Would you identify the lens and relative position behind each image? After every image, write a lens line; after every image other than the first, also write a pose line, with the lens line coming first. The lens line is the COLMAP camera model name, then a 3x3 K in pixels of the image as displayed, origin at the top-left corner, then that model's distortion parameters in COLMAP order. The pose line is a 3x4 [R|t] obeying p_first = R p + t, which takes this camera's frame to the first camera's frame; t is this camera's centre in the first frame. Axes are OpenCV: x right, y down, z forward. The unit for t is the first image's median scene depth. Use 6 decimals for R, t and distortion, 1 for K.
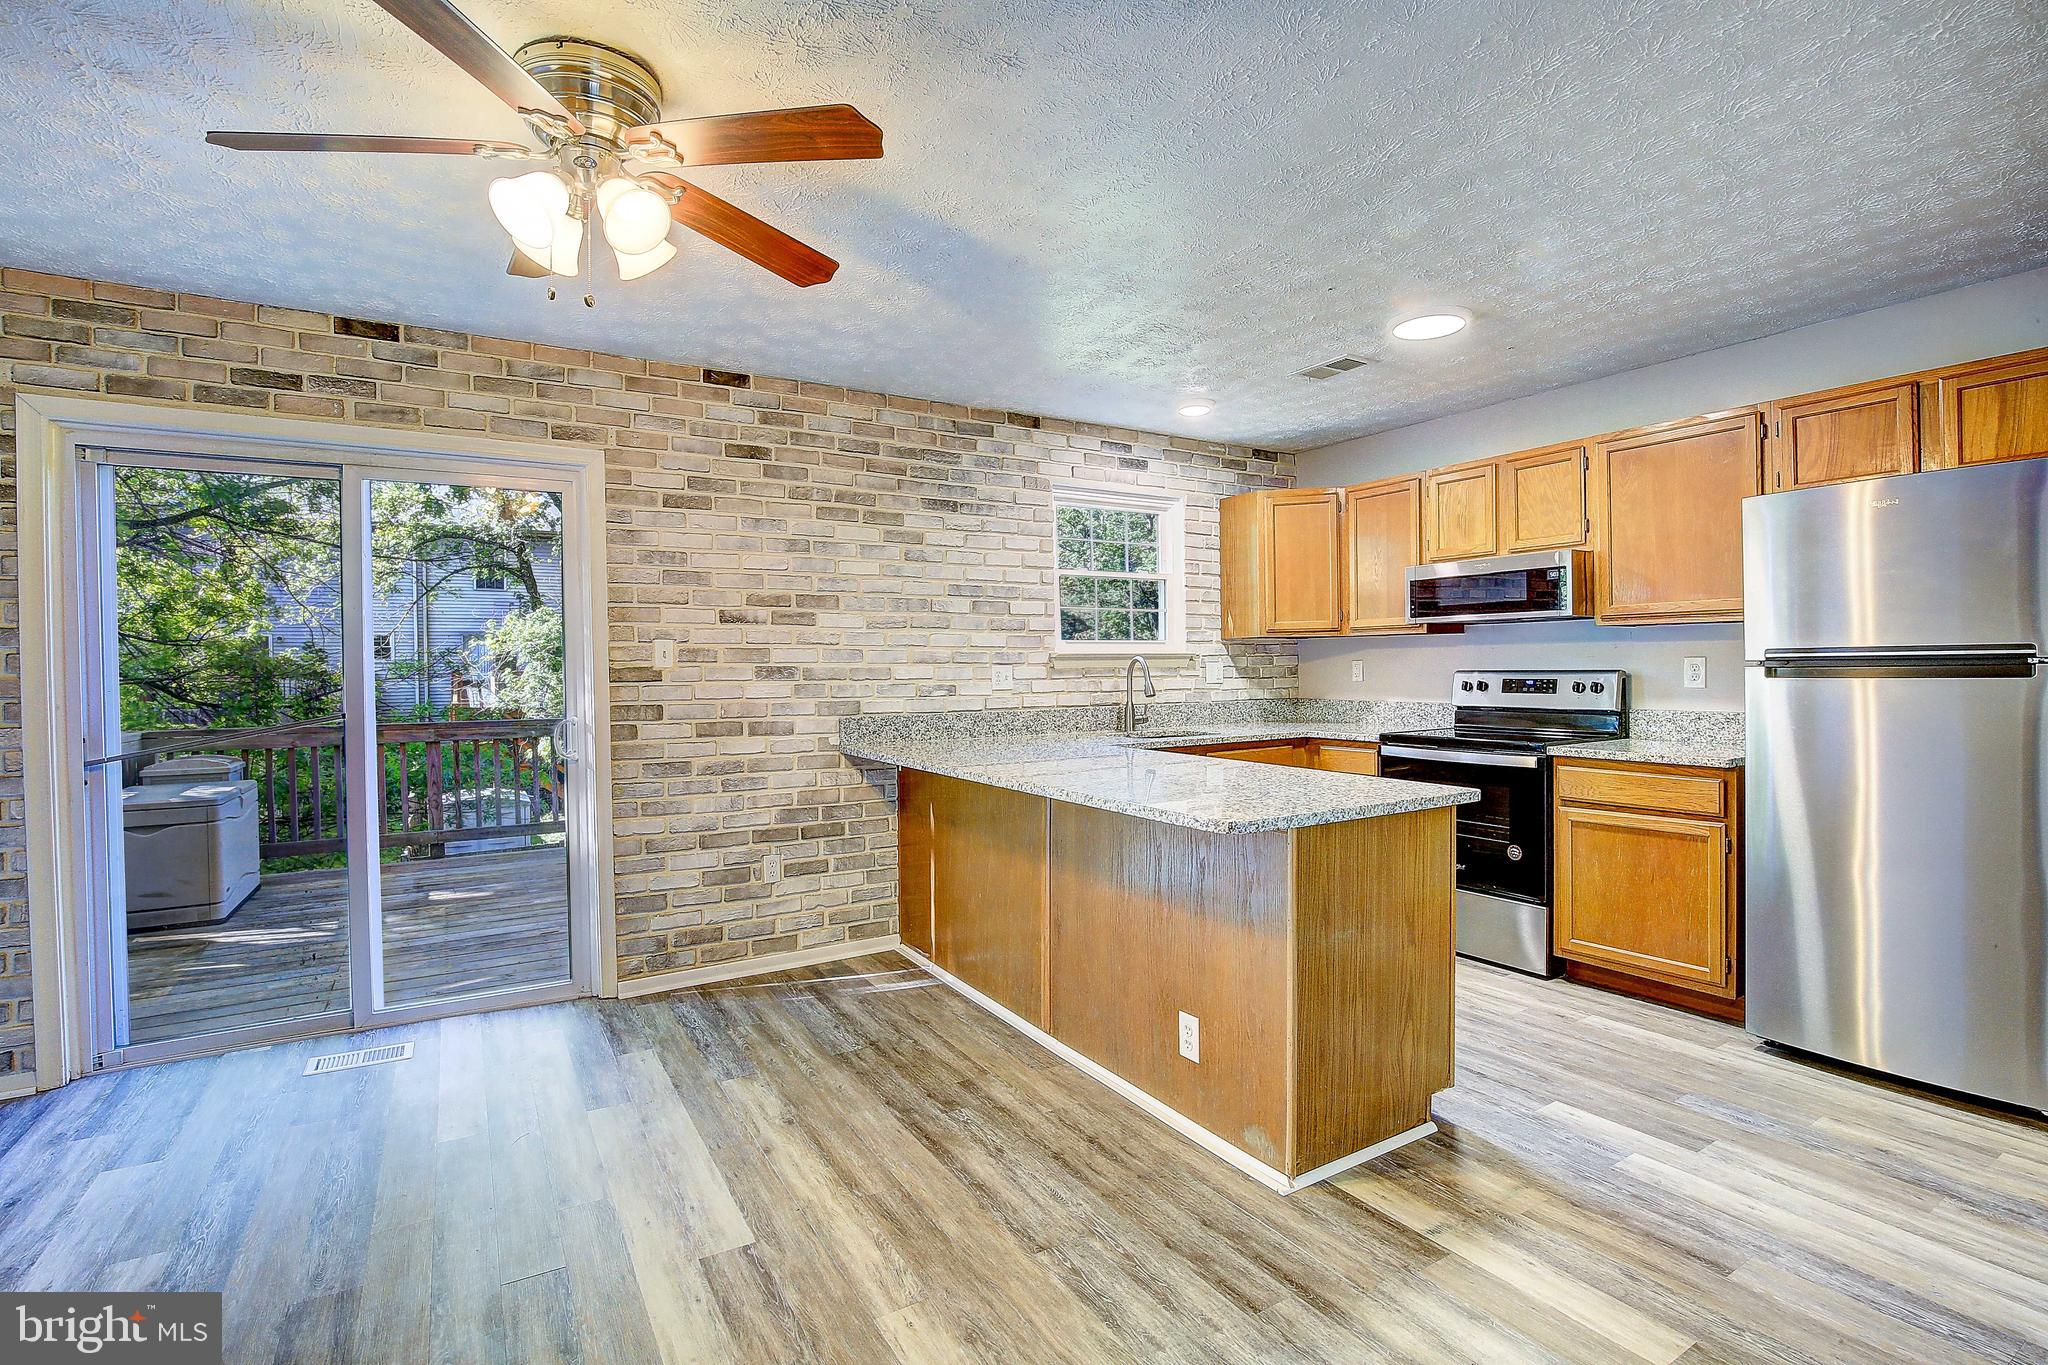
lens RADIAL K [[939.1, 0, 1013.4], [0, 939.1, 674.7], [0, 0, 1]] dist [-0.037287, 0.006798]
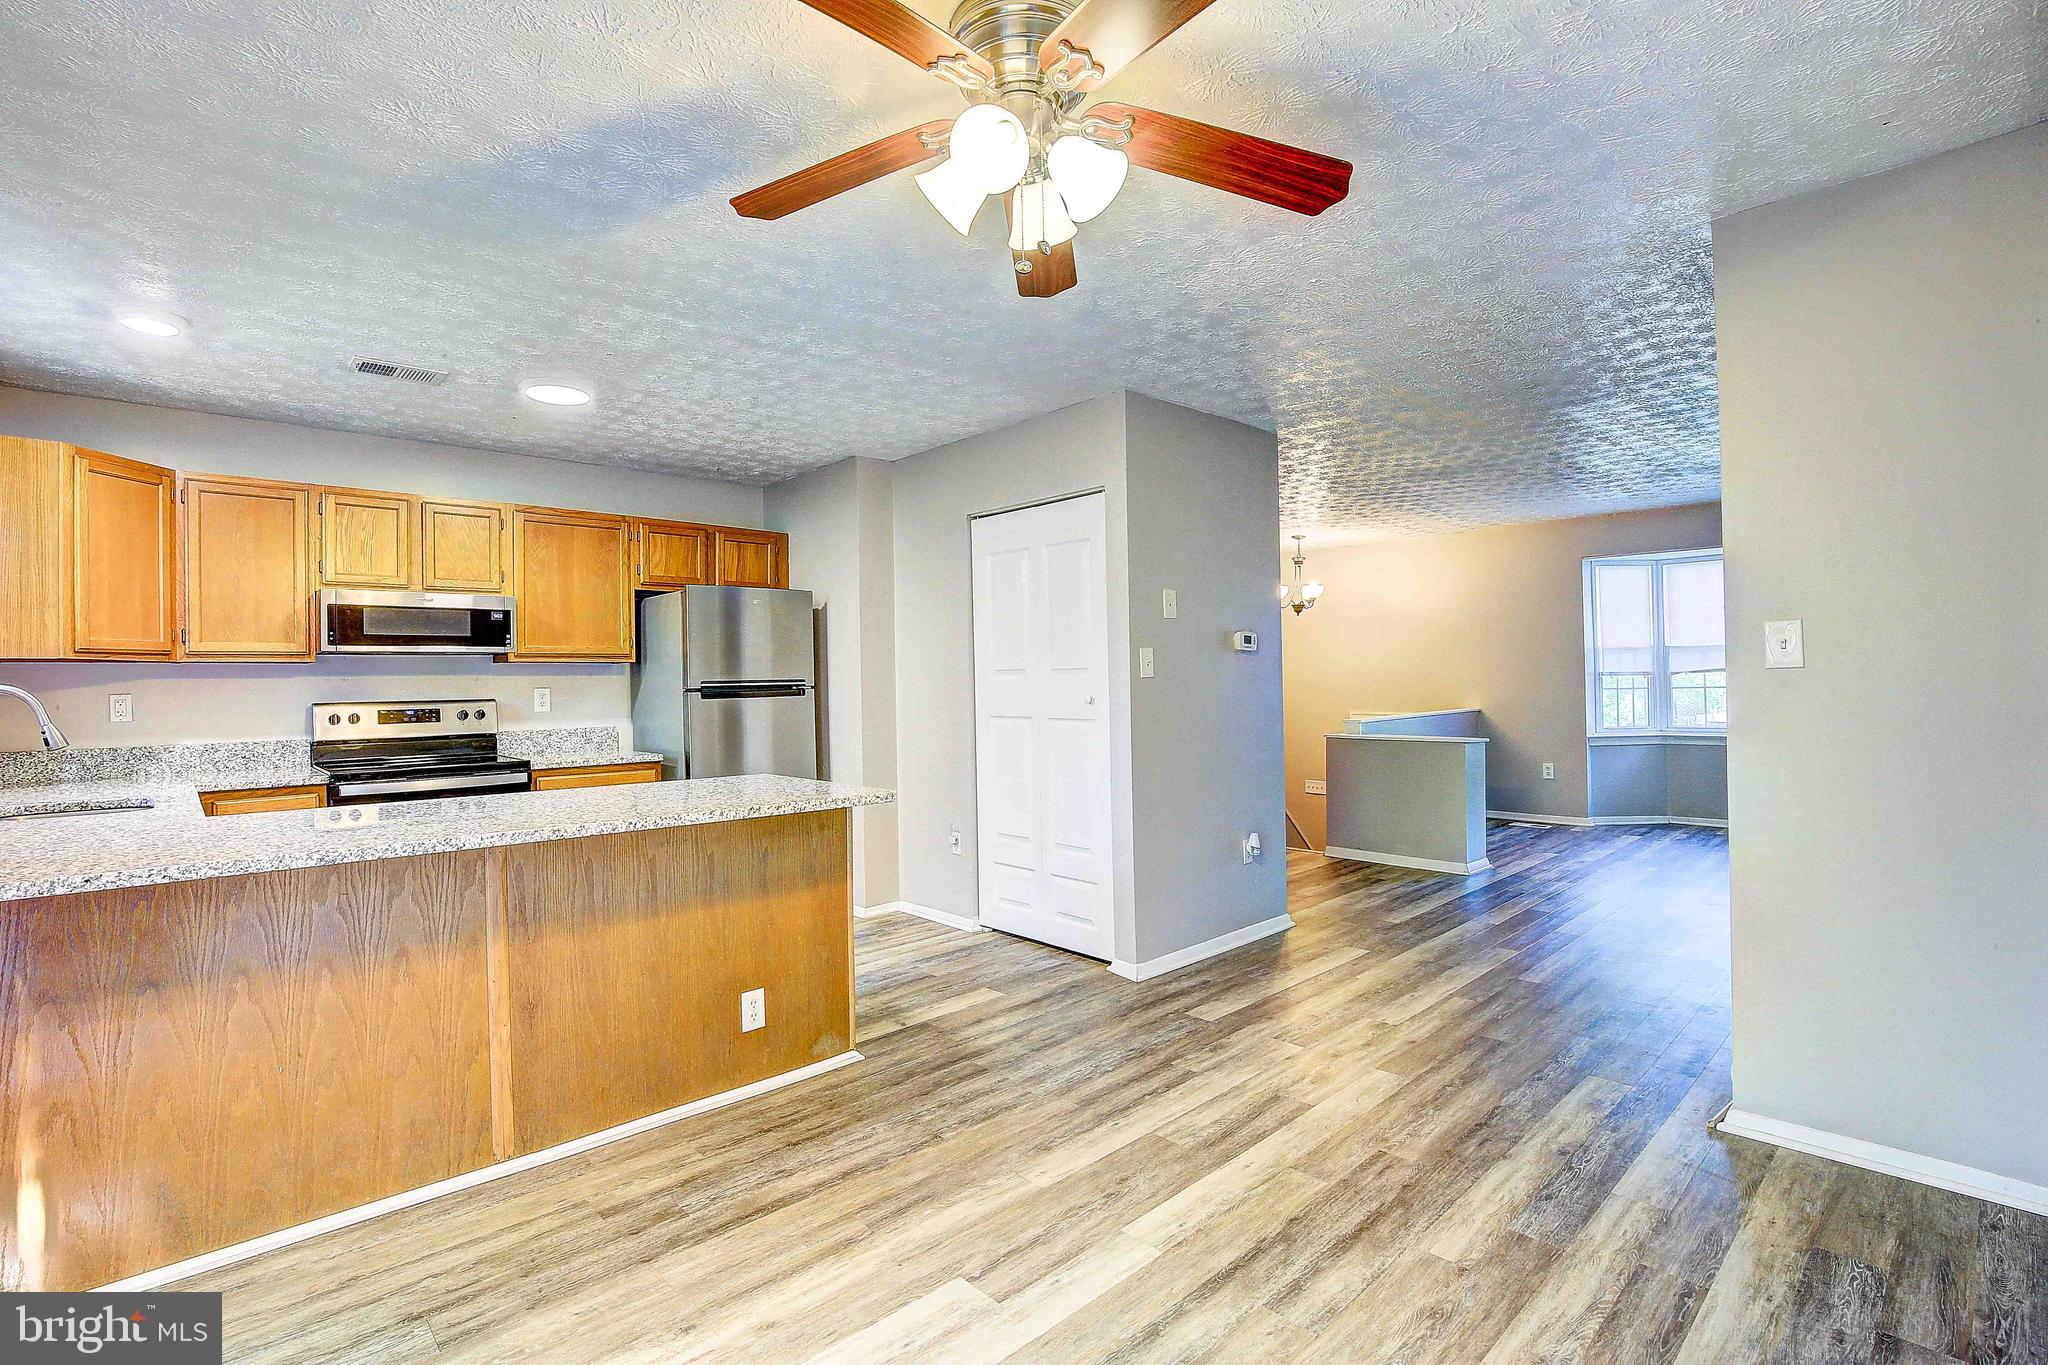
lens RADIAL K [[941.7, 0, 1007.4], [0, 941.7, 680.1], [0, 0, 1]] dist [-0.048059, 0.011488]
pose [[-0.197697, 0.016907, 0.980117, -0.637242], [0.029663, 0.999497, -0.011258, 0.003330], [-0.979814, 0.026847, -0.198099, 0.578307]]
